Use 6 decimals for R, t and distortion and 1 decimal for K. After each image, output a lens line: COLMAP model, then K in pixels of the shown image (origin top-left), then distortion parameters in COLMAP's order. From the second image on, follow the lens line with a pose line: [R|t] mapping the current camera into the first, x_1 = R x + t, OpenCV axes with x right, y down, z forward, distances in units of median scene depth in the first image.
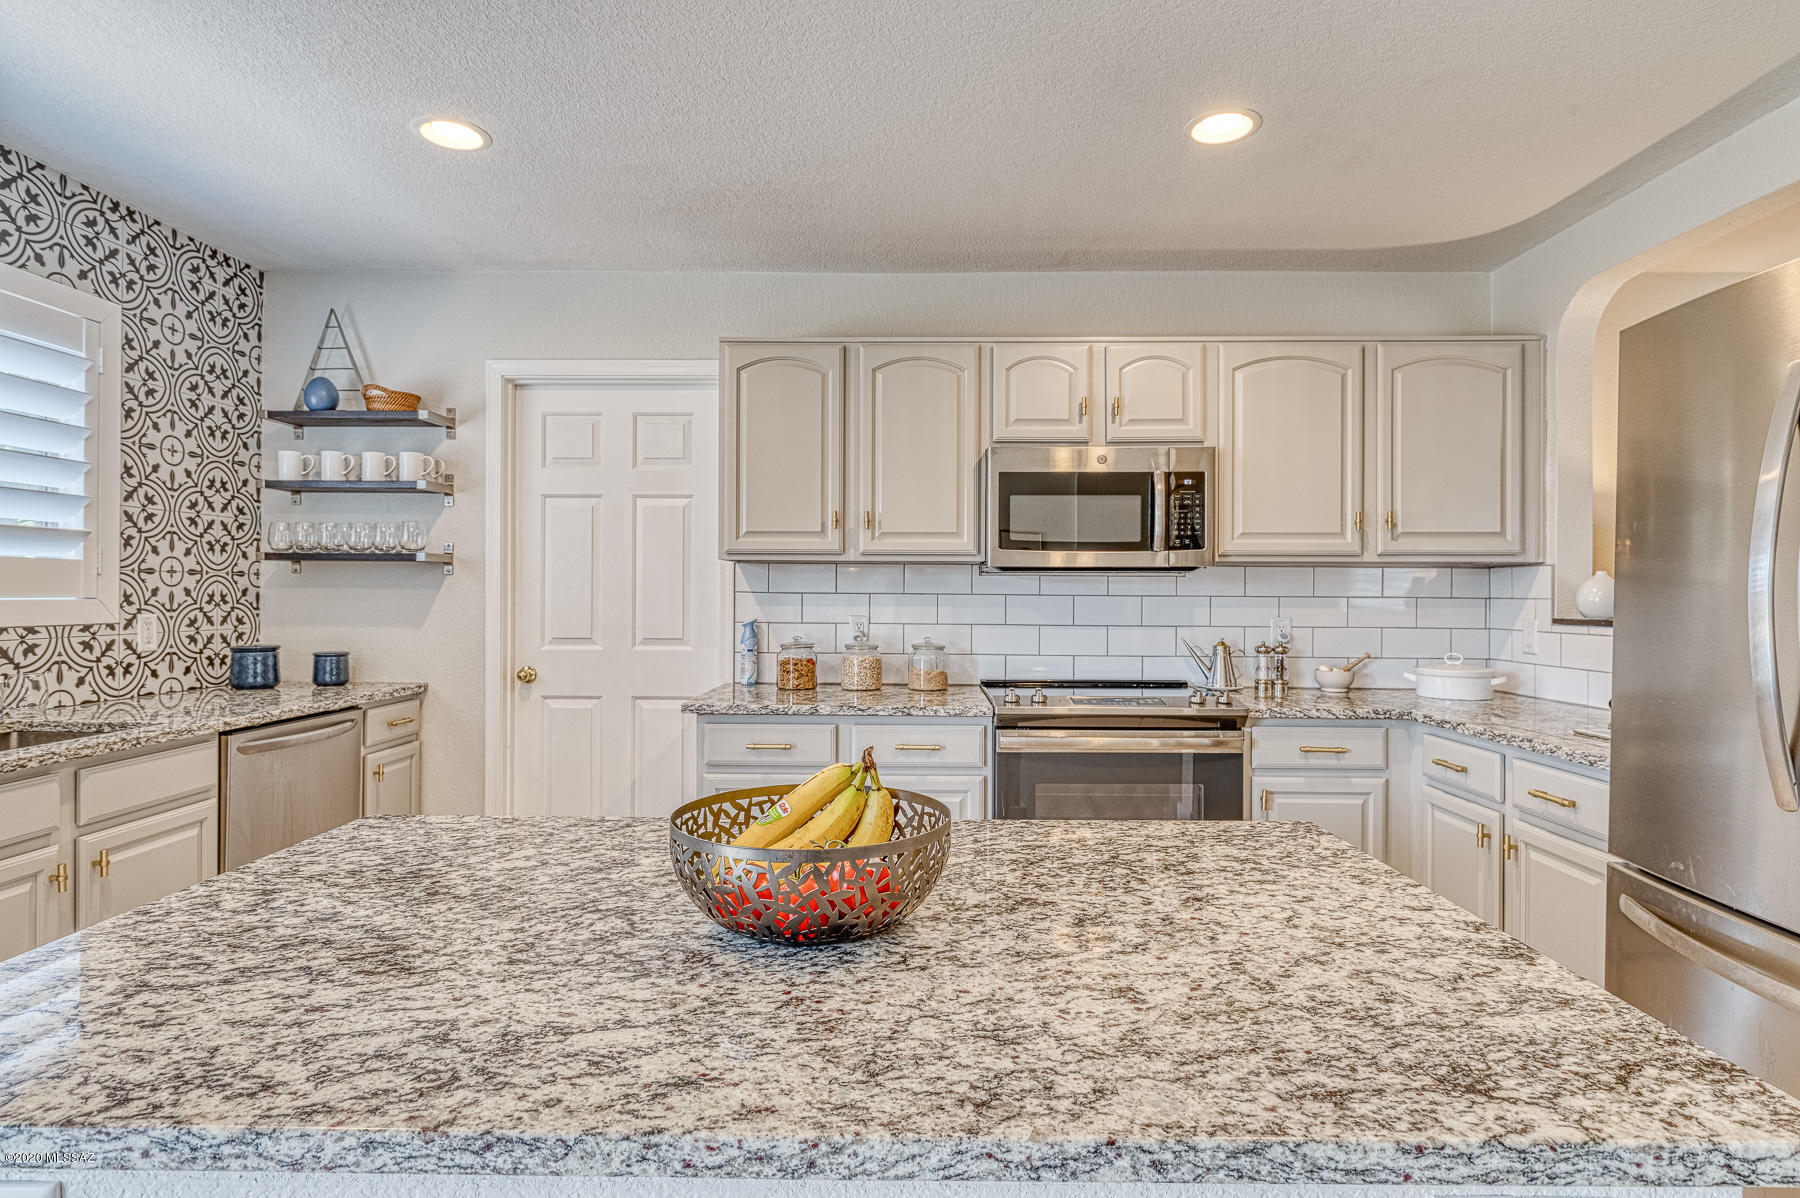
lens RADIAL K [[930.5, 0, 905.8], [0, 930.5, 594.7], [0, 0, 1]] dist [-0.003863, -0.000039]
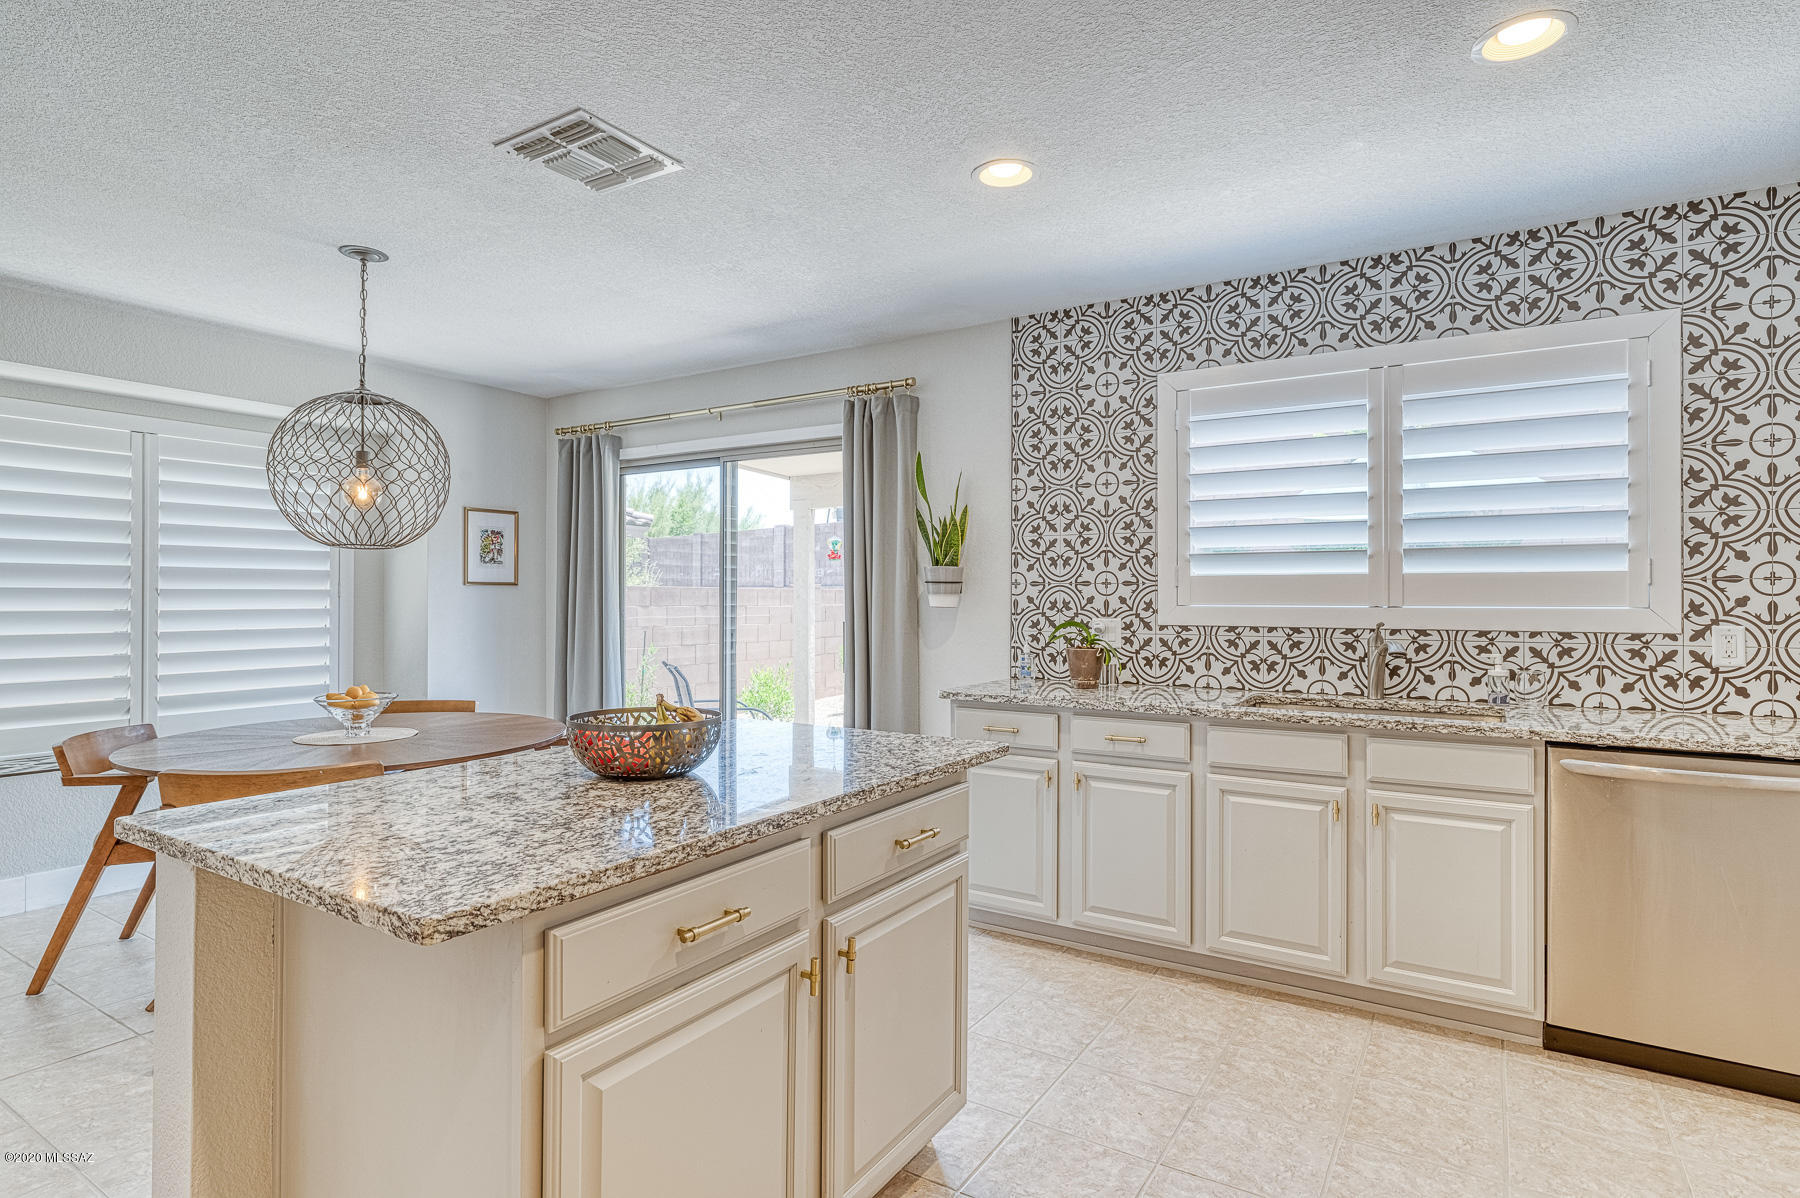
lens RADIAL K [[930.5, 0, 898.9], [0, 930.5, 594.1], [0, 0, 1]] dist [-0.003863, -0.000039]
pose [[-0.519799, -0.009635, -0.854234, 0.372714], [-0.004789, 0.999954, -0.008364, 0.001046], [0.854275, -0.000257, -0.519821, 0.730569]]
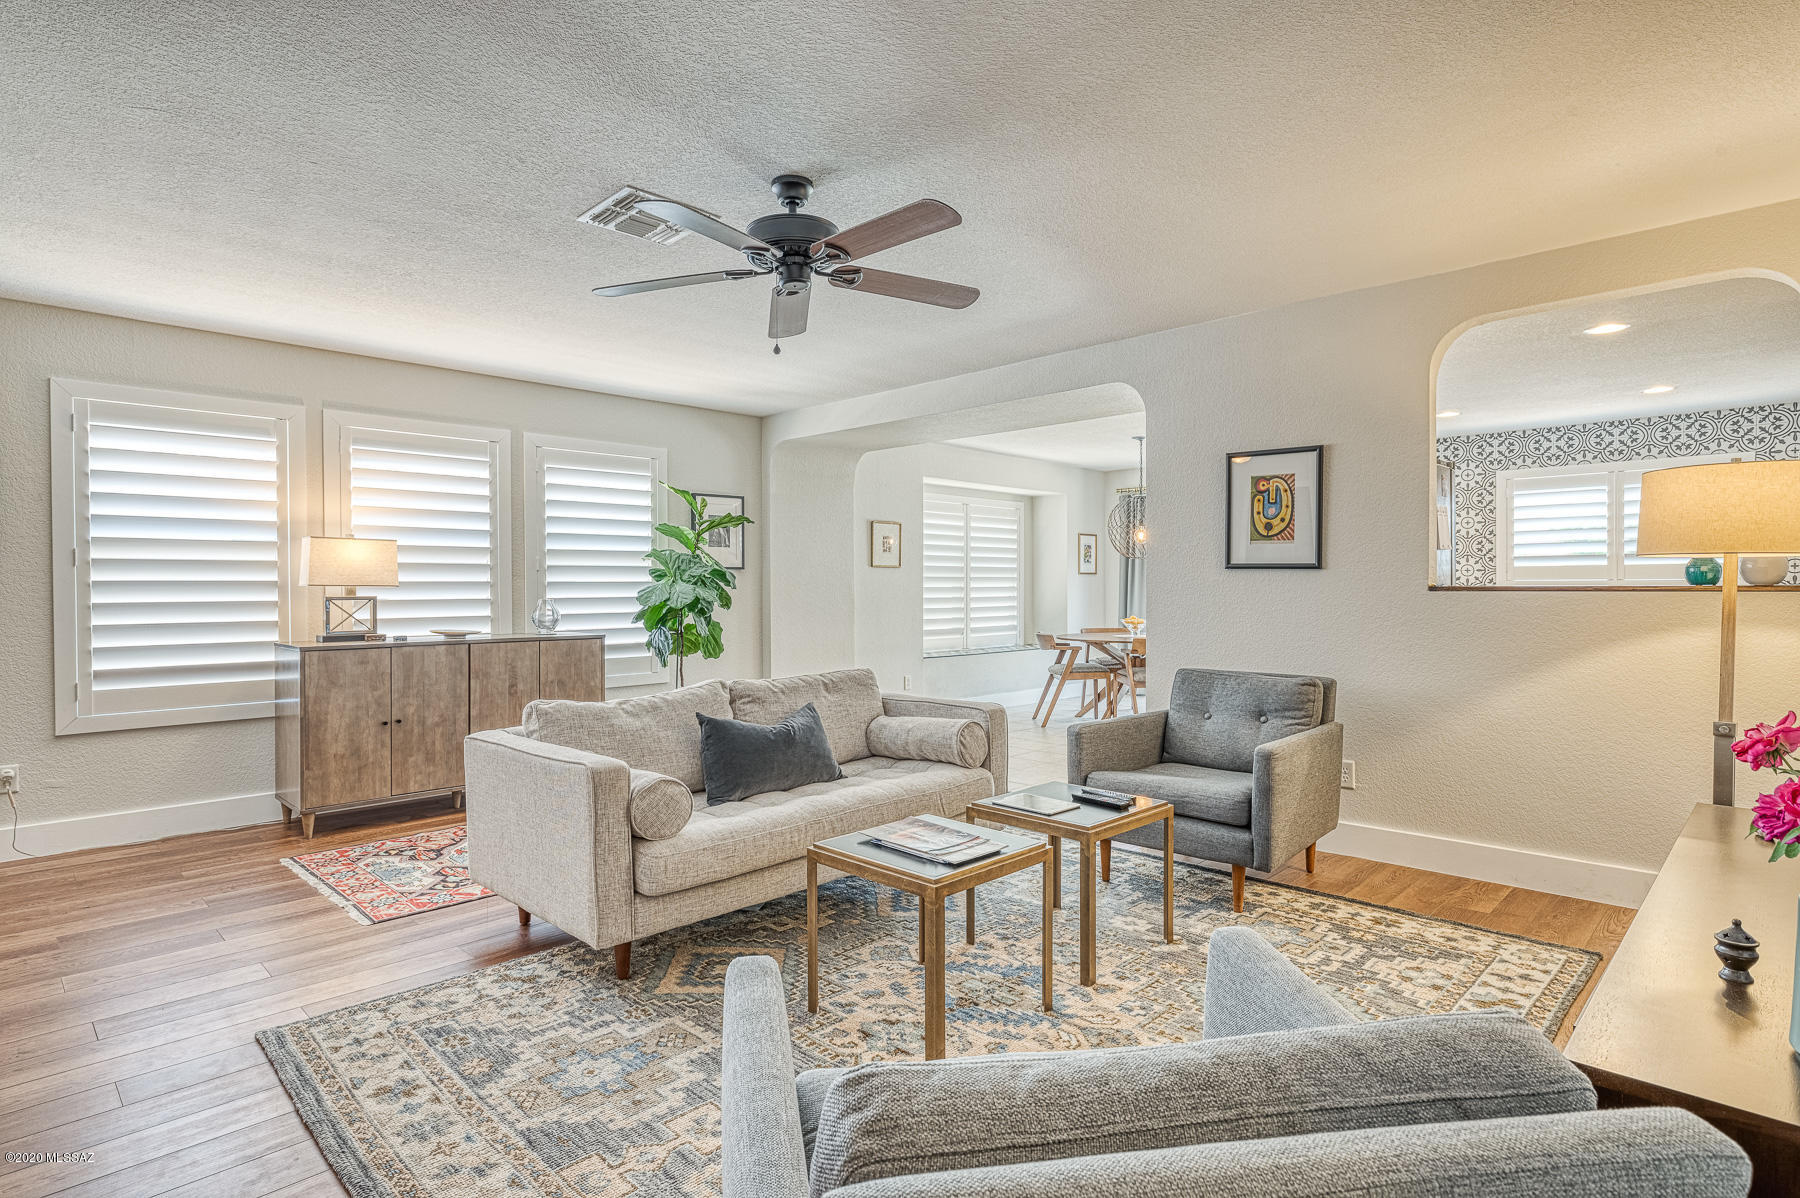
lens RADIAL K [[930.5, 0, 902.7], [0, 930.5, 595.7], [0, 0, 1]] dist [-0.003863, -0.000039]
pose [[-0.686591, 0.002973, -0.727038, 2.060835], [-0.000911, 0.999987, 0.004950, 0.032711], [0.727044, 0.004060, -0.686579, 0.946880]]
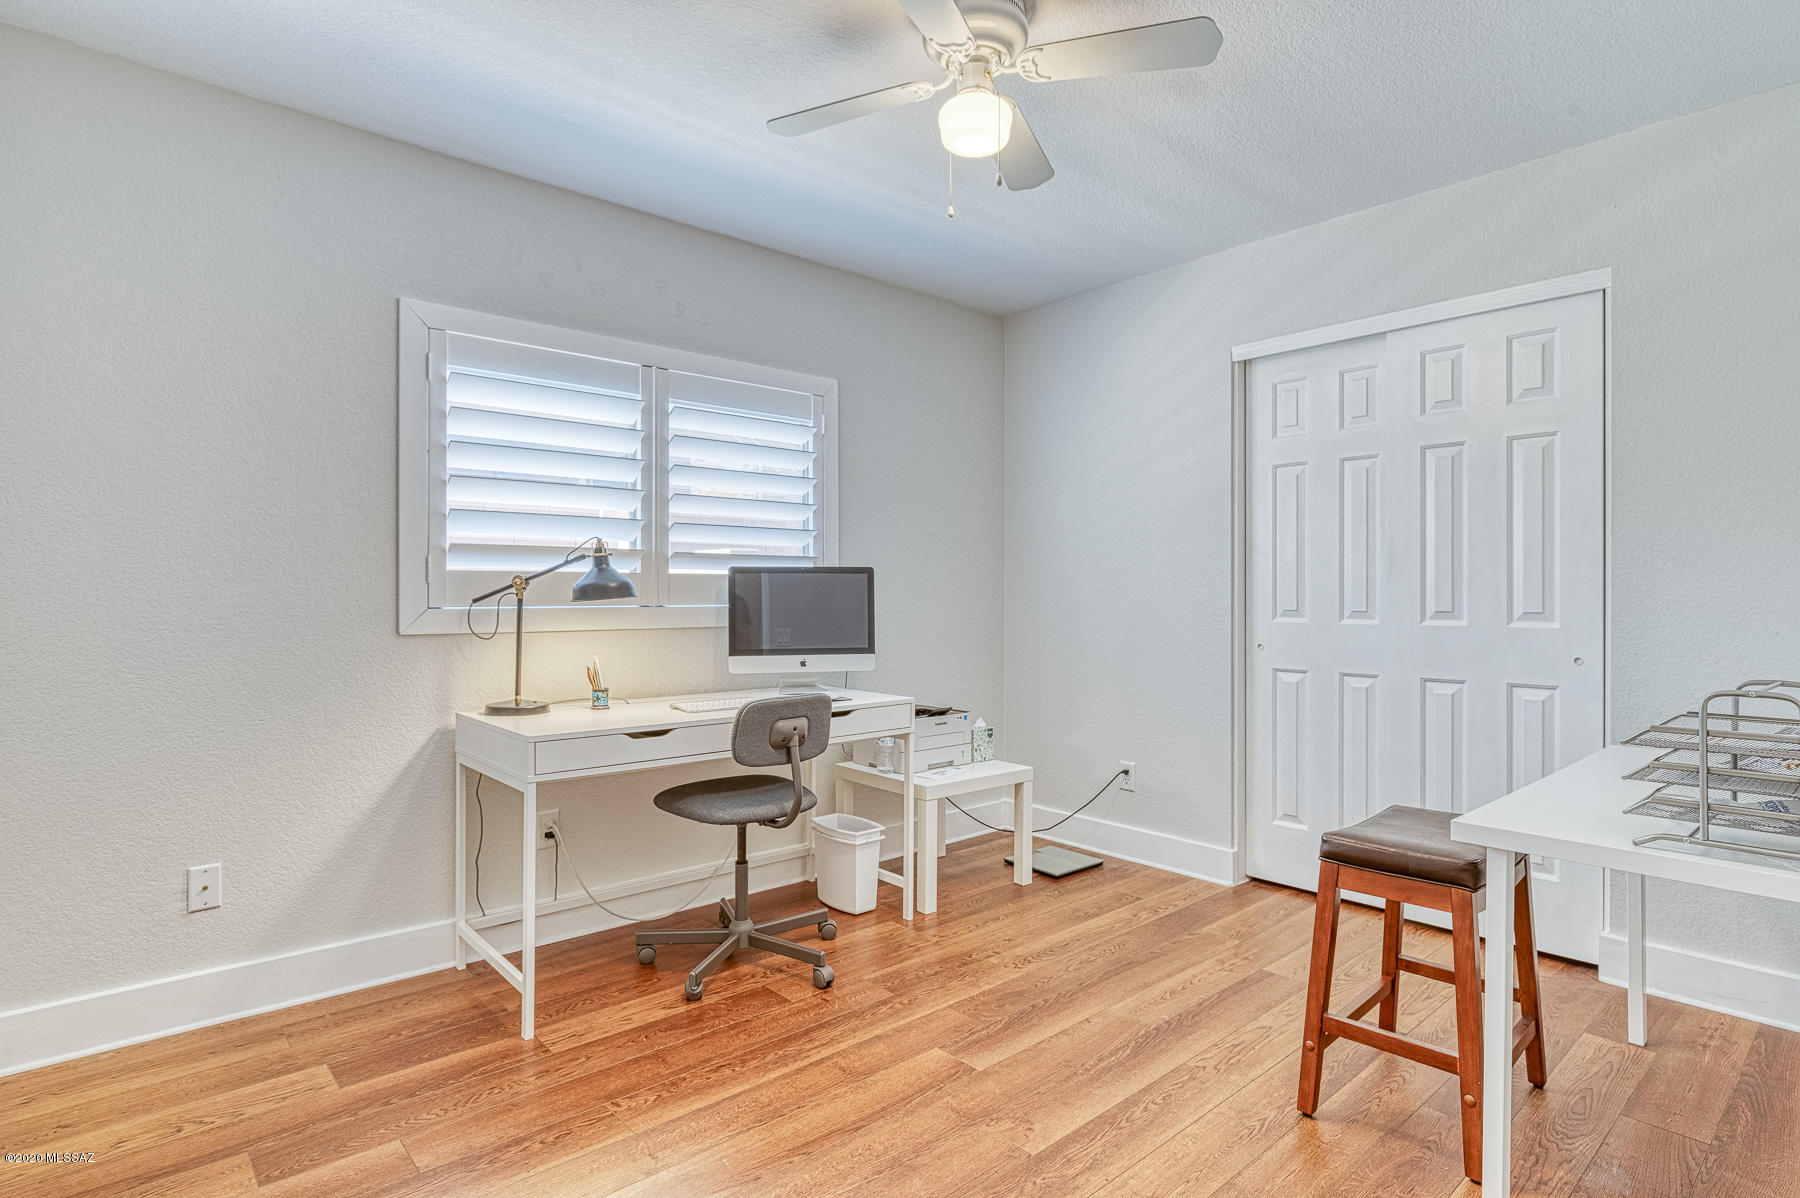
lens RADIAL K [[930.5, 0, 908.3], [0, 930.5, 595.6], [0, 0, 1]] dist [-0.003863, -0.000039]
pose [[0.673566, -0.004693, -0.739112, 0.160461], [0.005144, 0.999985, -0.001662, -0.005663], [0.739109, -0.002682, 0.673580, 0.178587]]
